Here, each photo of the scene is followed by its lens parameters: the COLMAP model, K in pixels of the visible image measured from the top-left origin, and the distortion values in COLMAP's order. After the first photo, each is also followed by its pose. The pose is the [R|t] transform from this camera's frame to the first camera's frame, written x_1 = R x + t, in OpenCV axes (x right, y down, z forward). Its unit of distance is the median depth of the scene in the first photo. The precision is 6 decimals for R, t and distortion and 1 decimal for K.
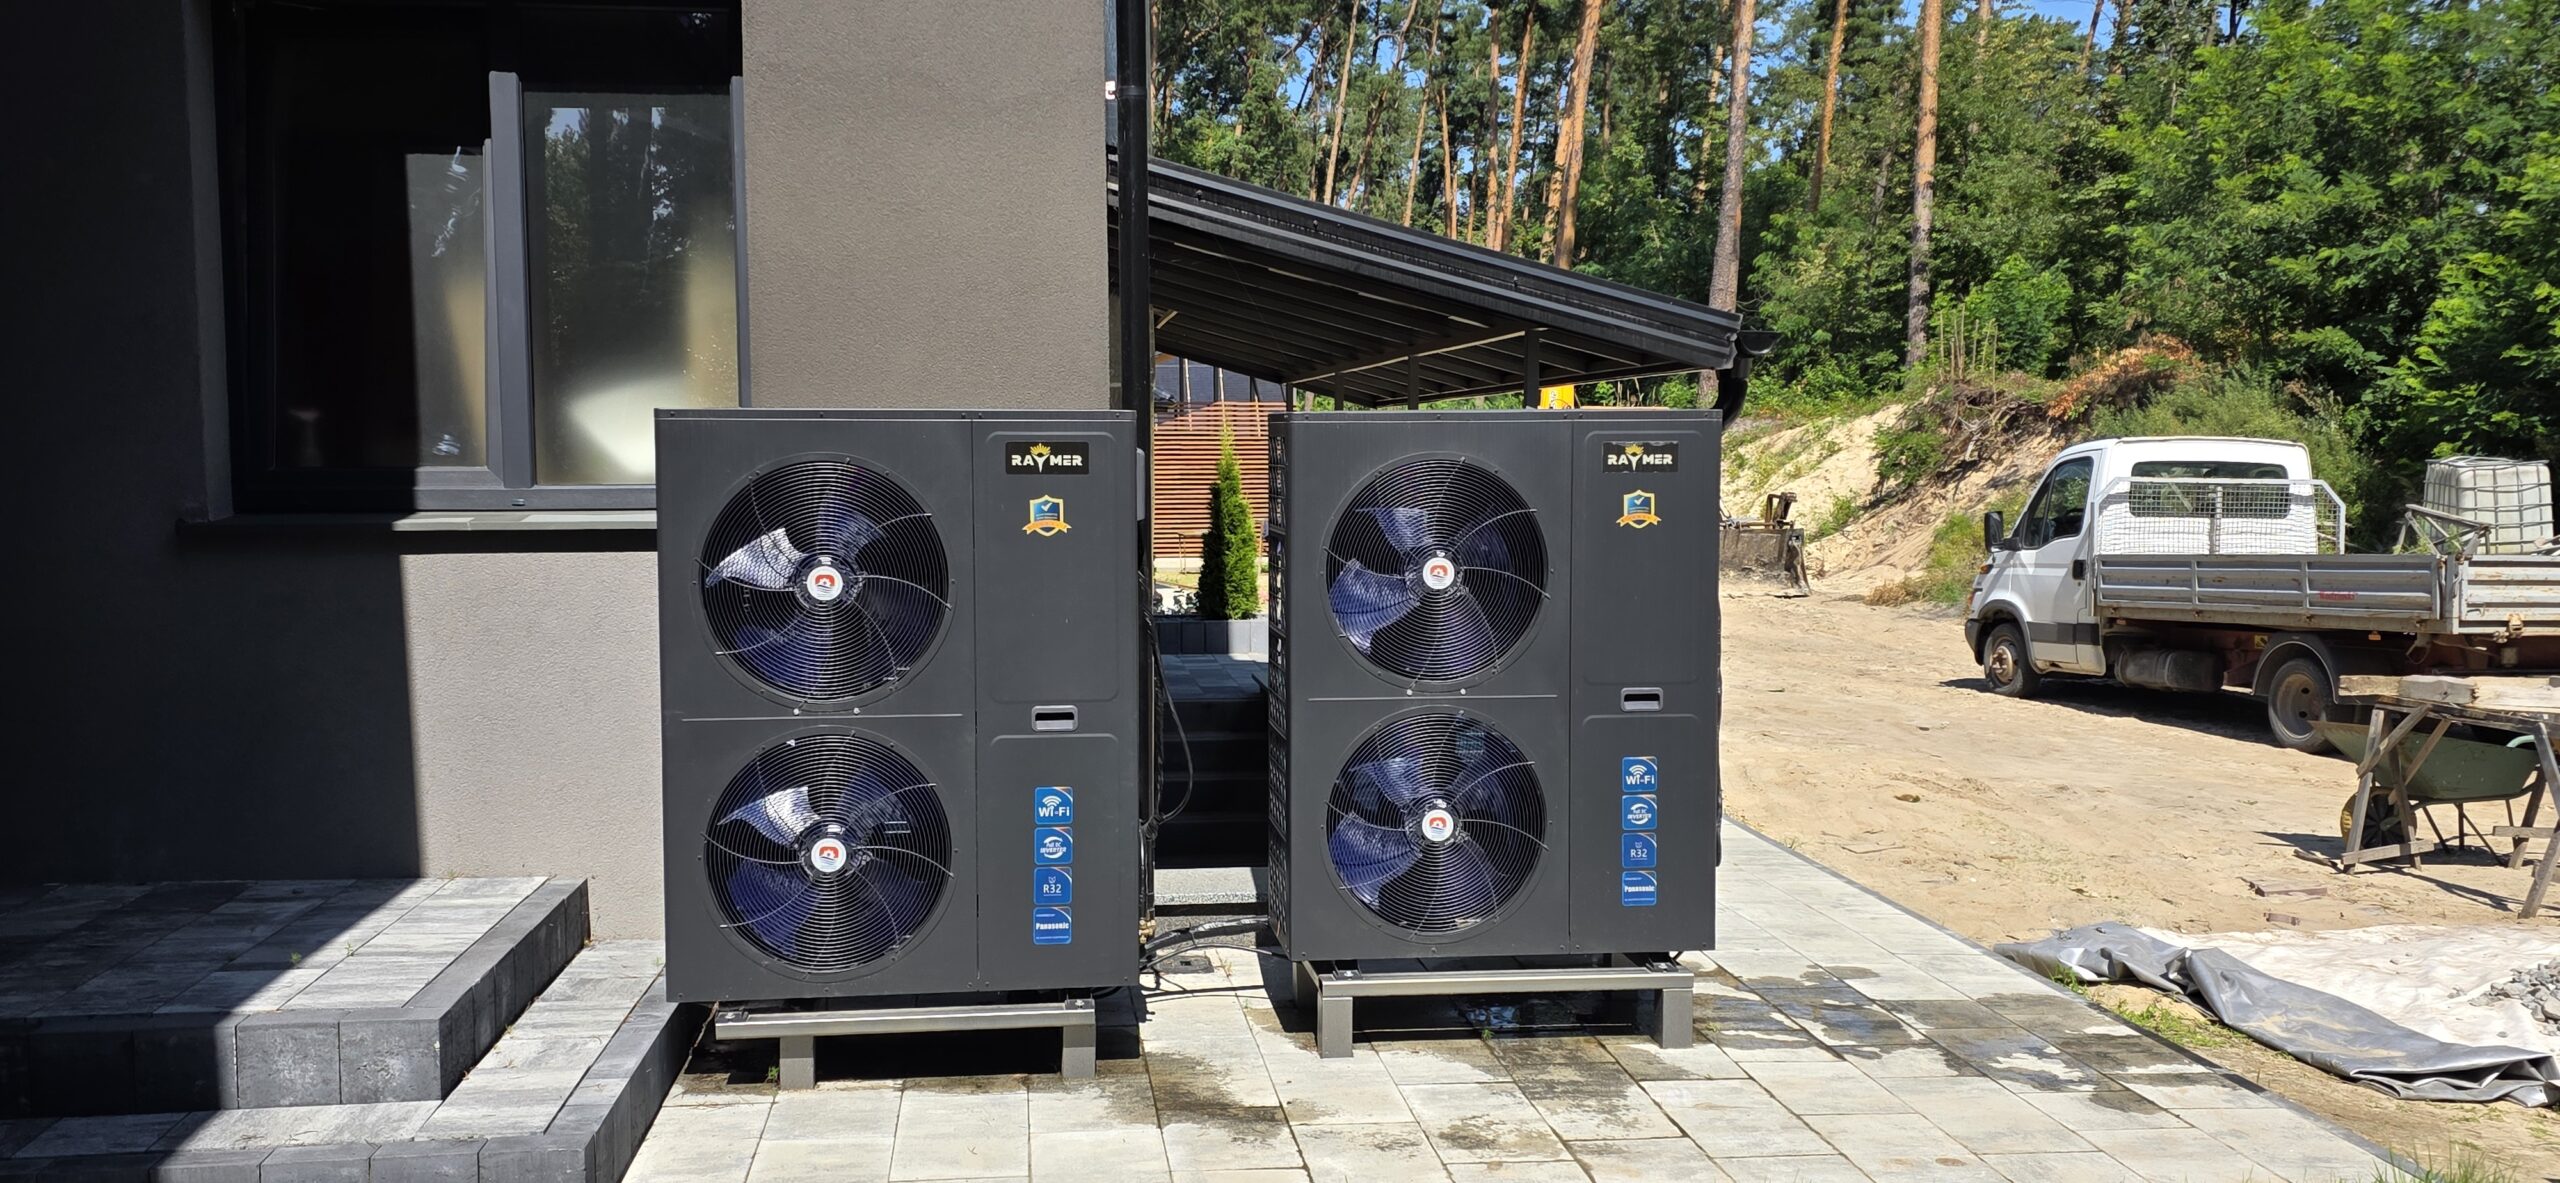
lens RADIAL K [[2252.8, 0, 1280.0], [0, 2252.8, 591.5], [0, 0, 1]] dist [0.106189, -0.005242]
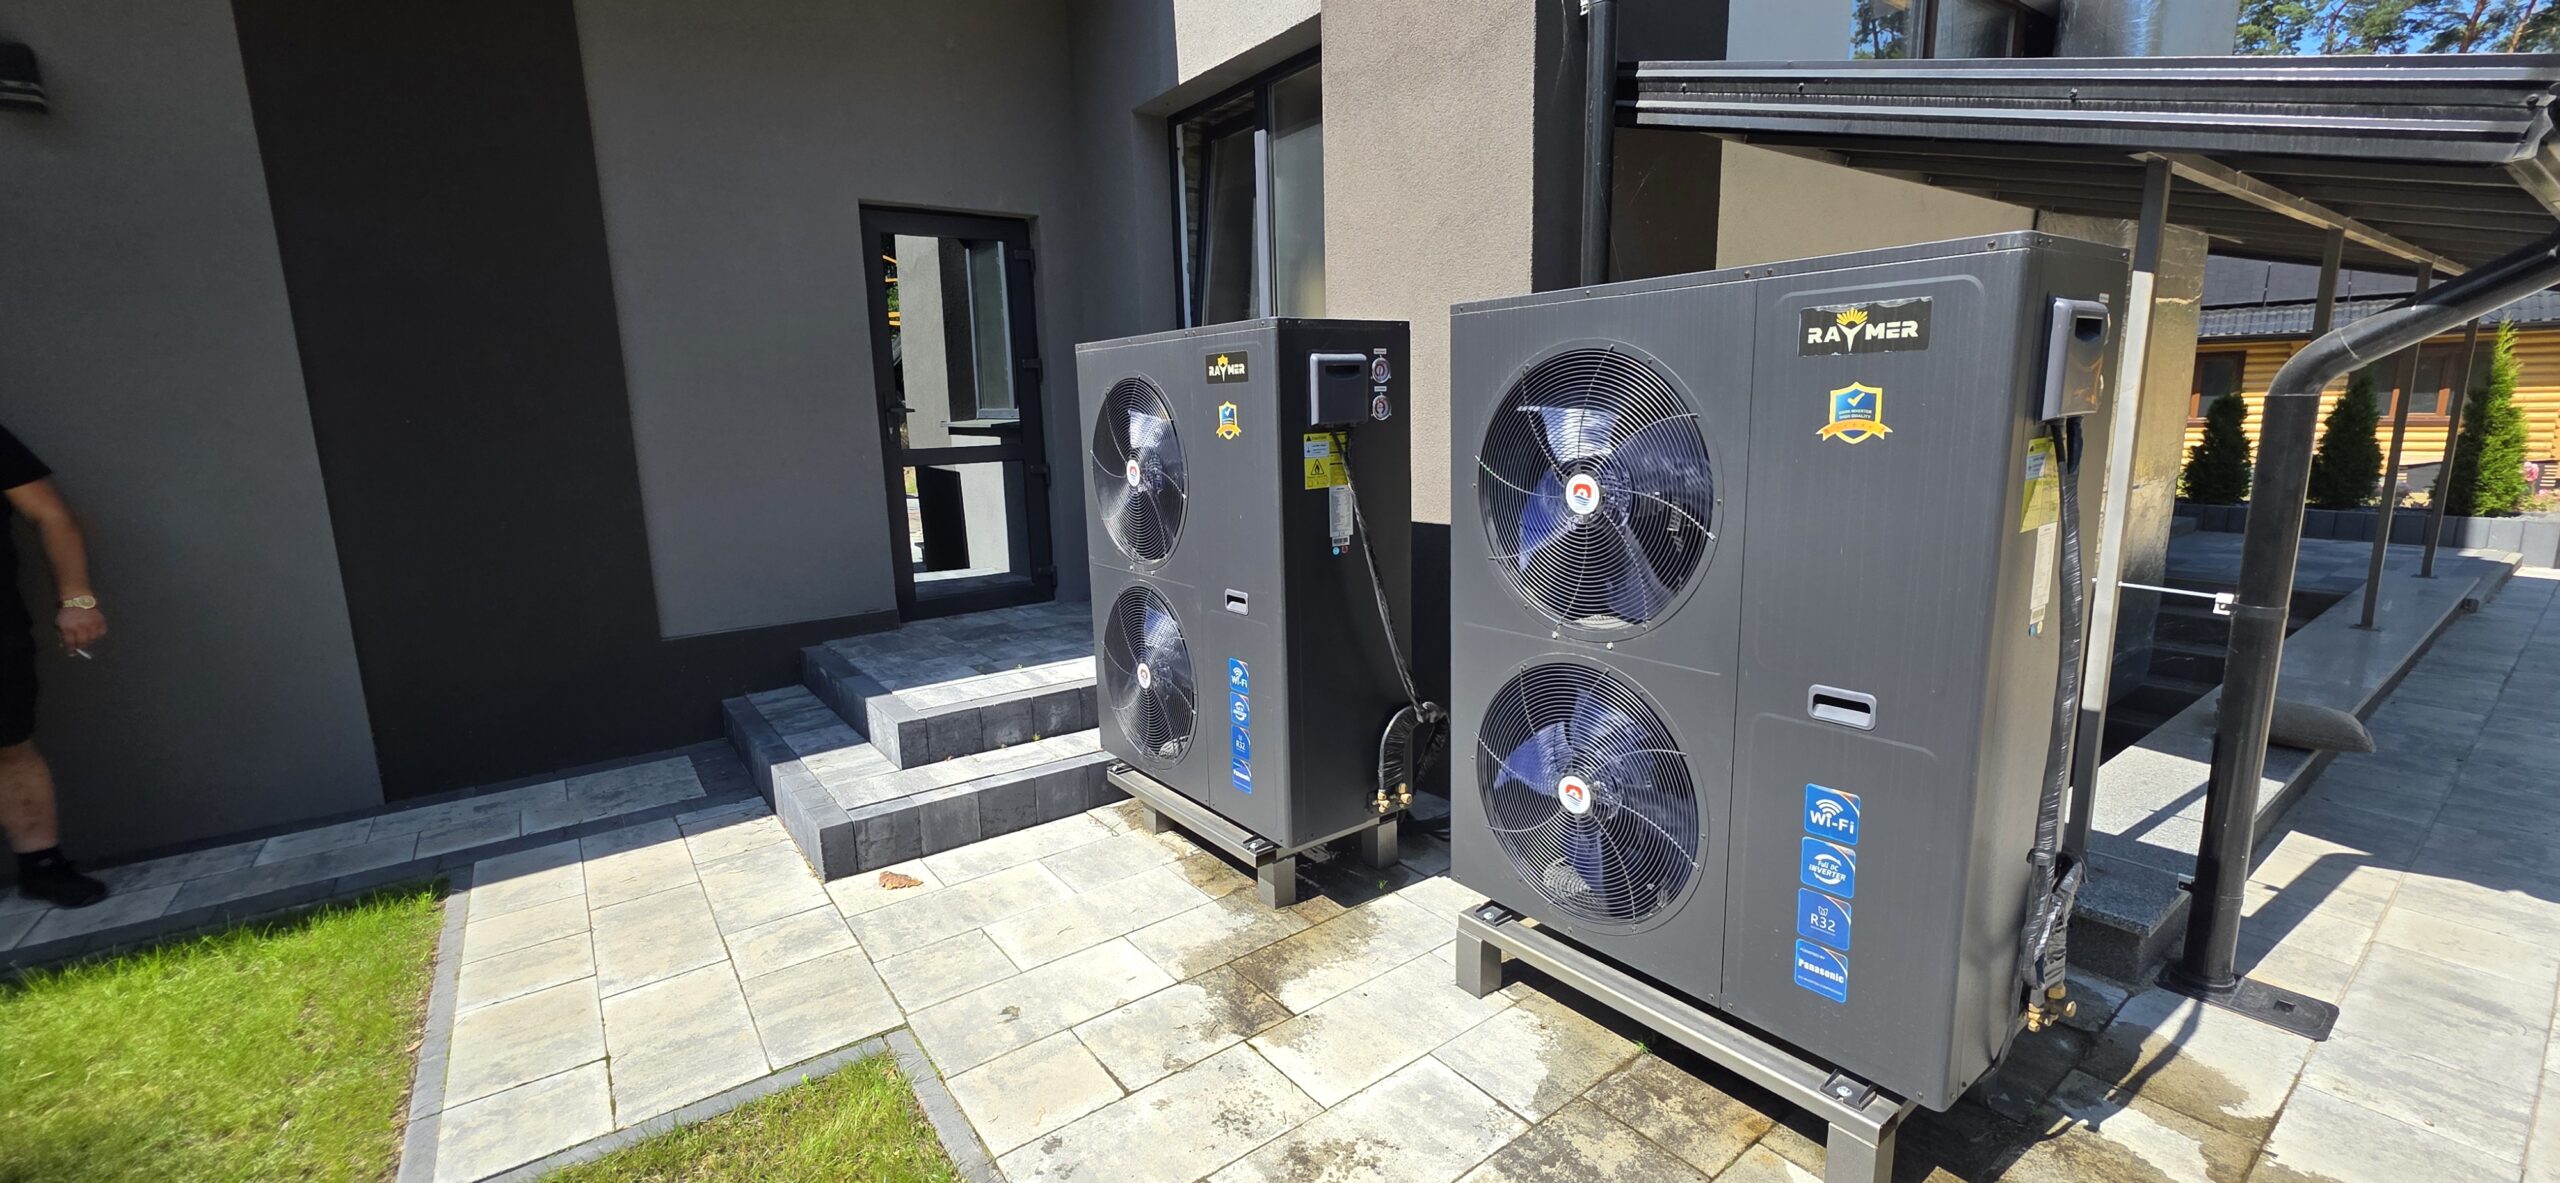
lens RADIAL K [[1021.3, 0, 1274.7], [0, 1021.3, 595.0], [0, 0, 1]] dist [-0.000484, 0.000198]
pose [[0.502626, 0.147853, -0.851766, 0.344518], [-0.030666, 0.987696, 0.153353, -0.026379], [0.863960, -0.050959, 0.500976, 0.750929]]
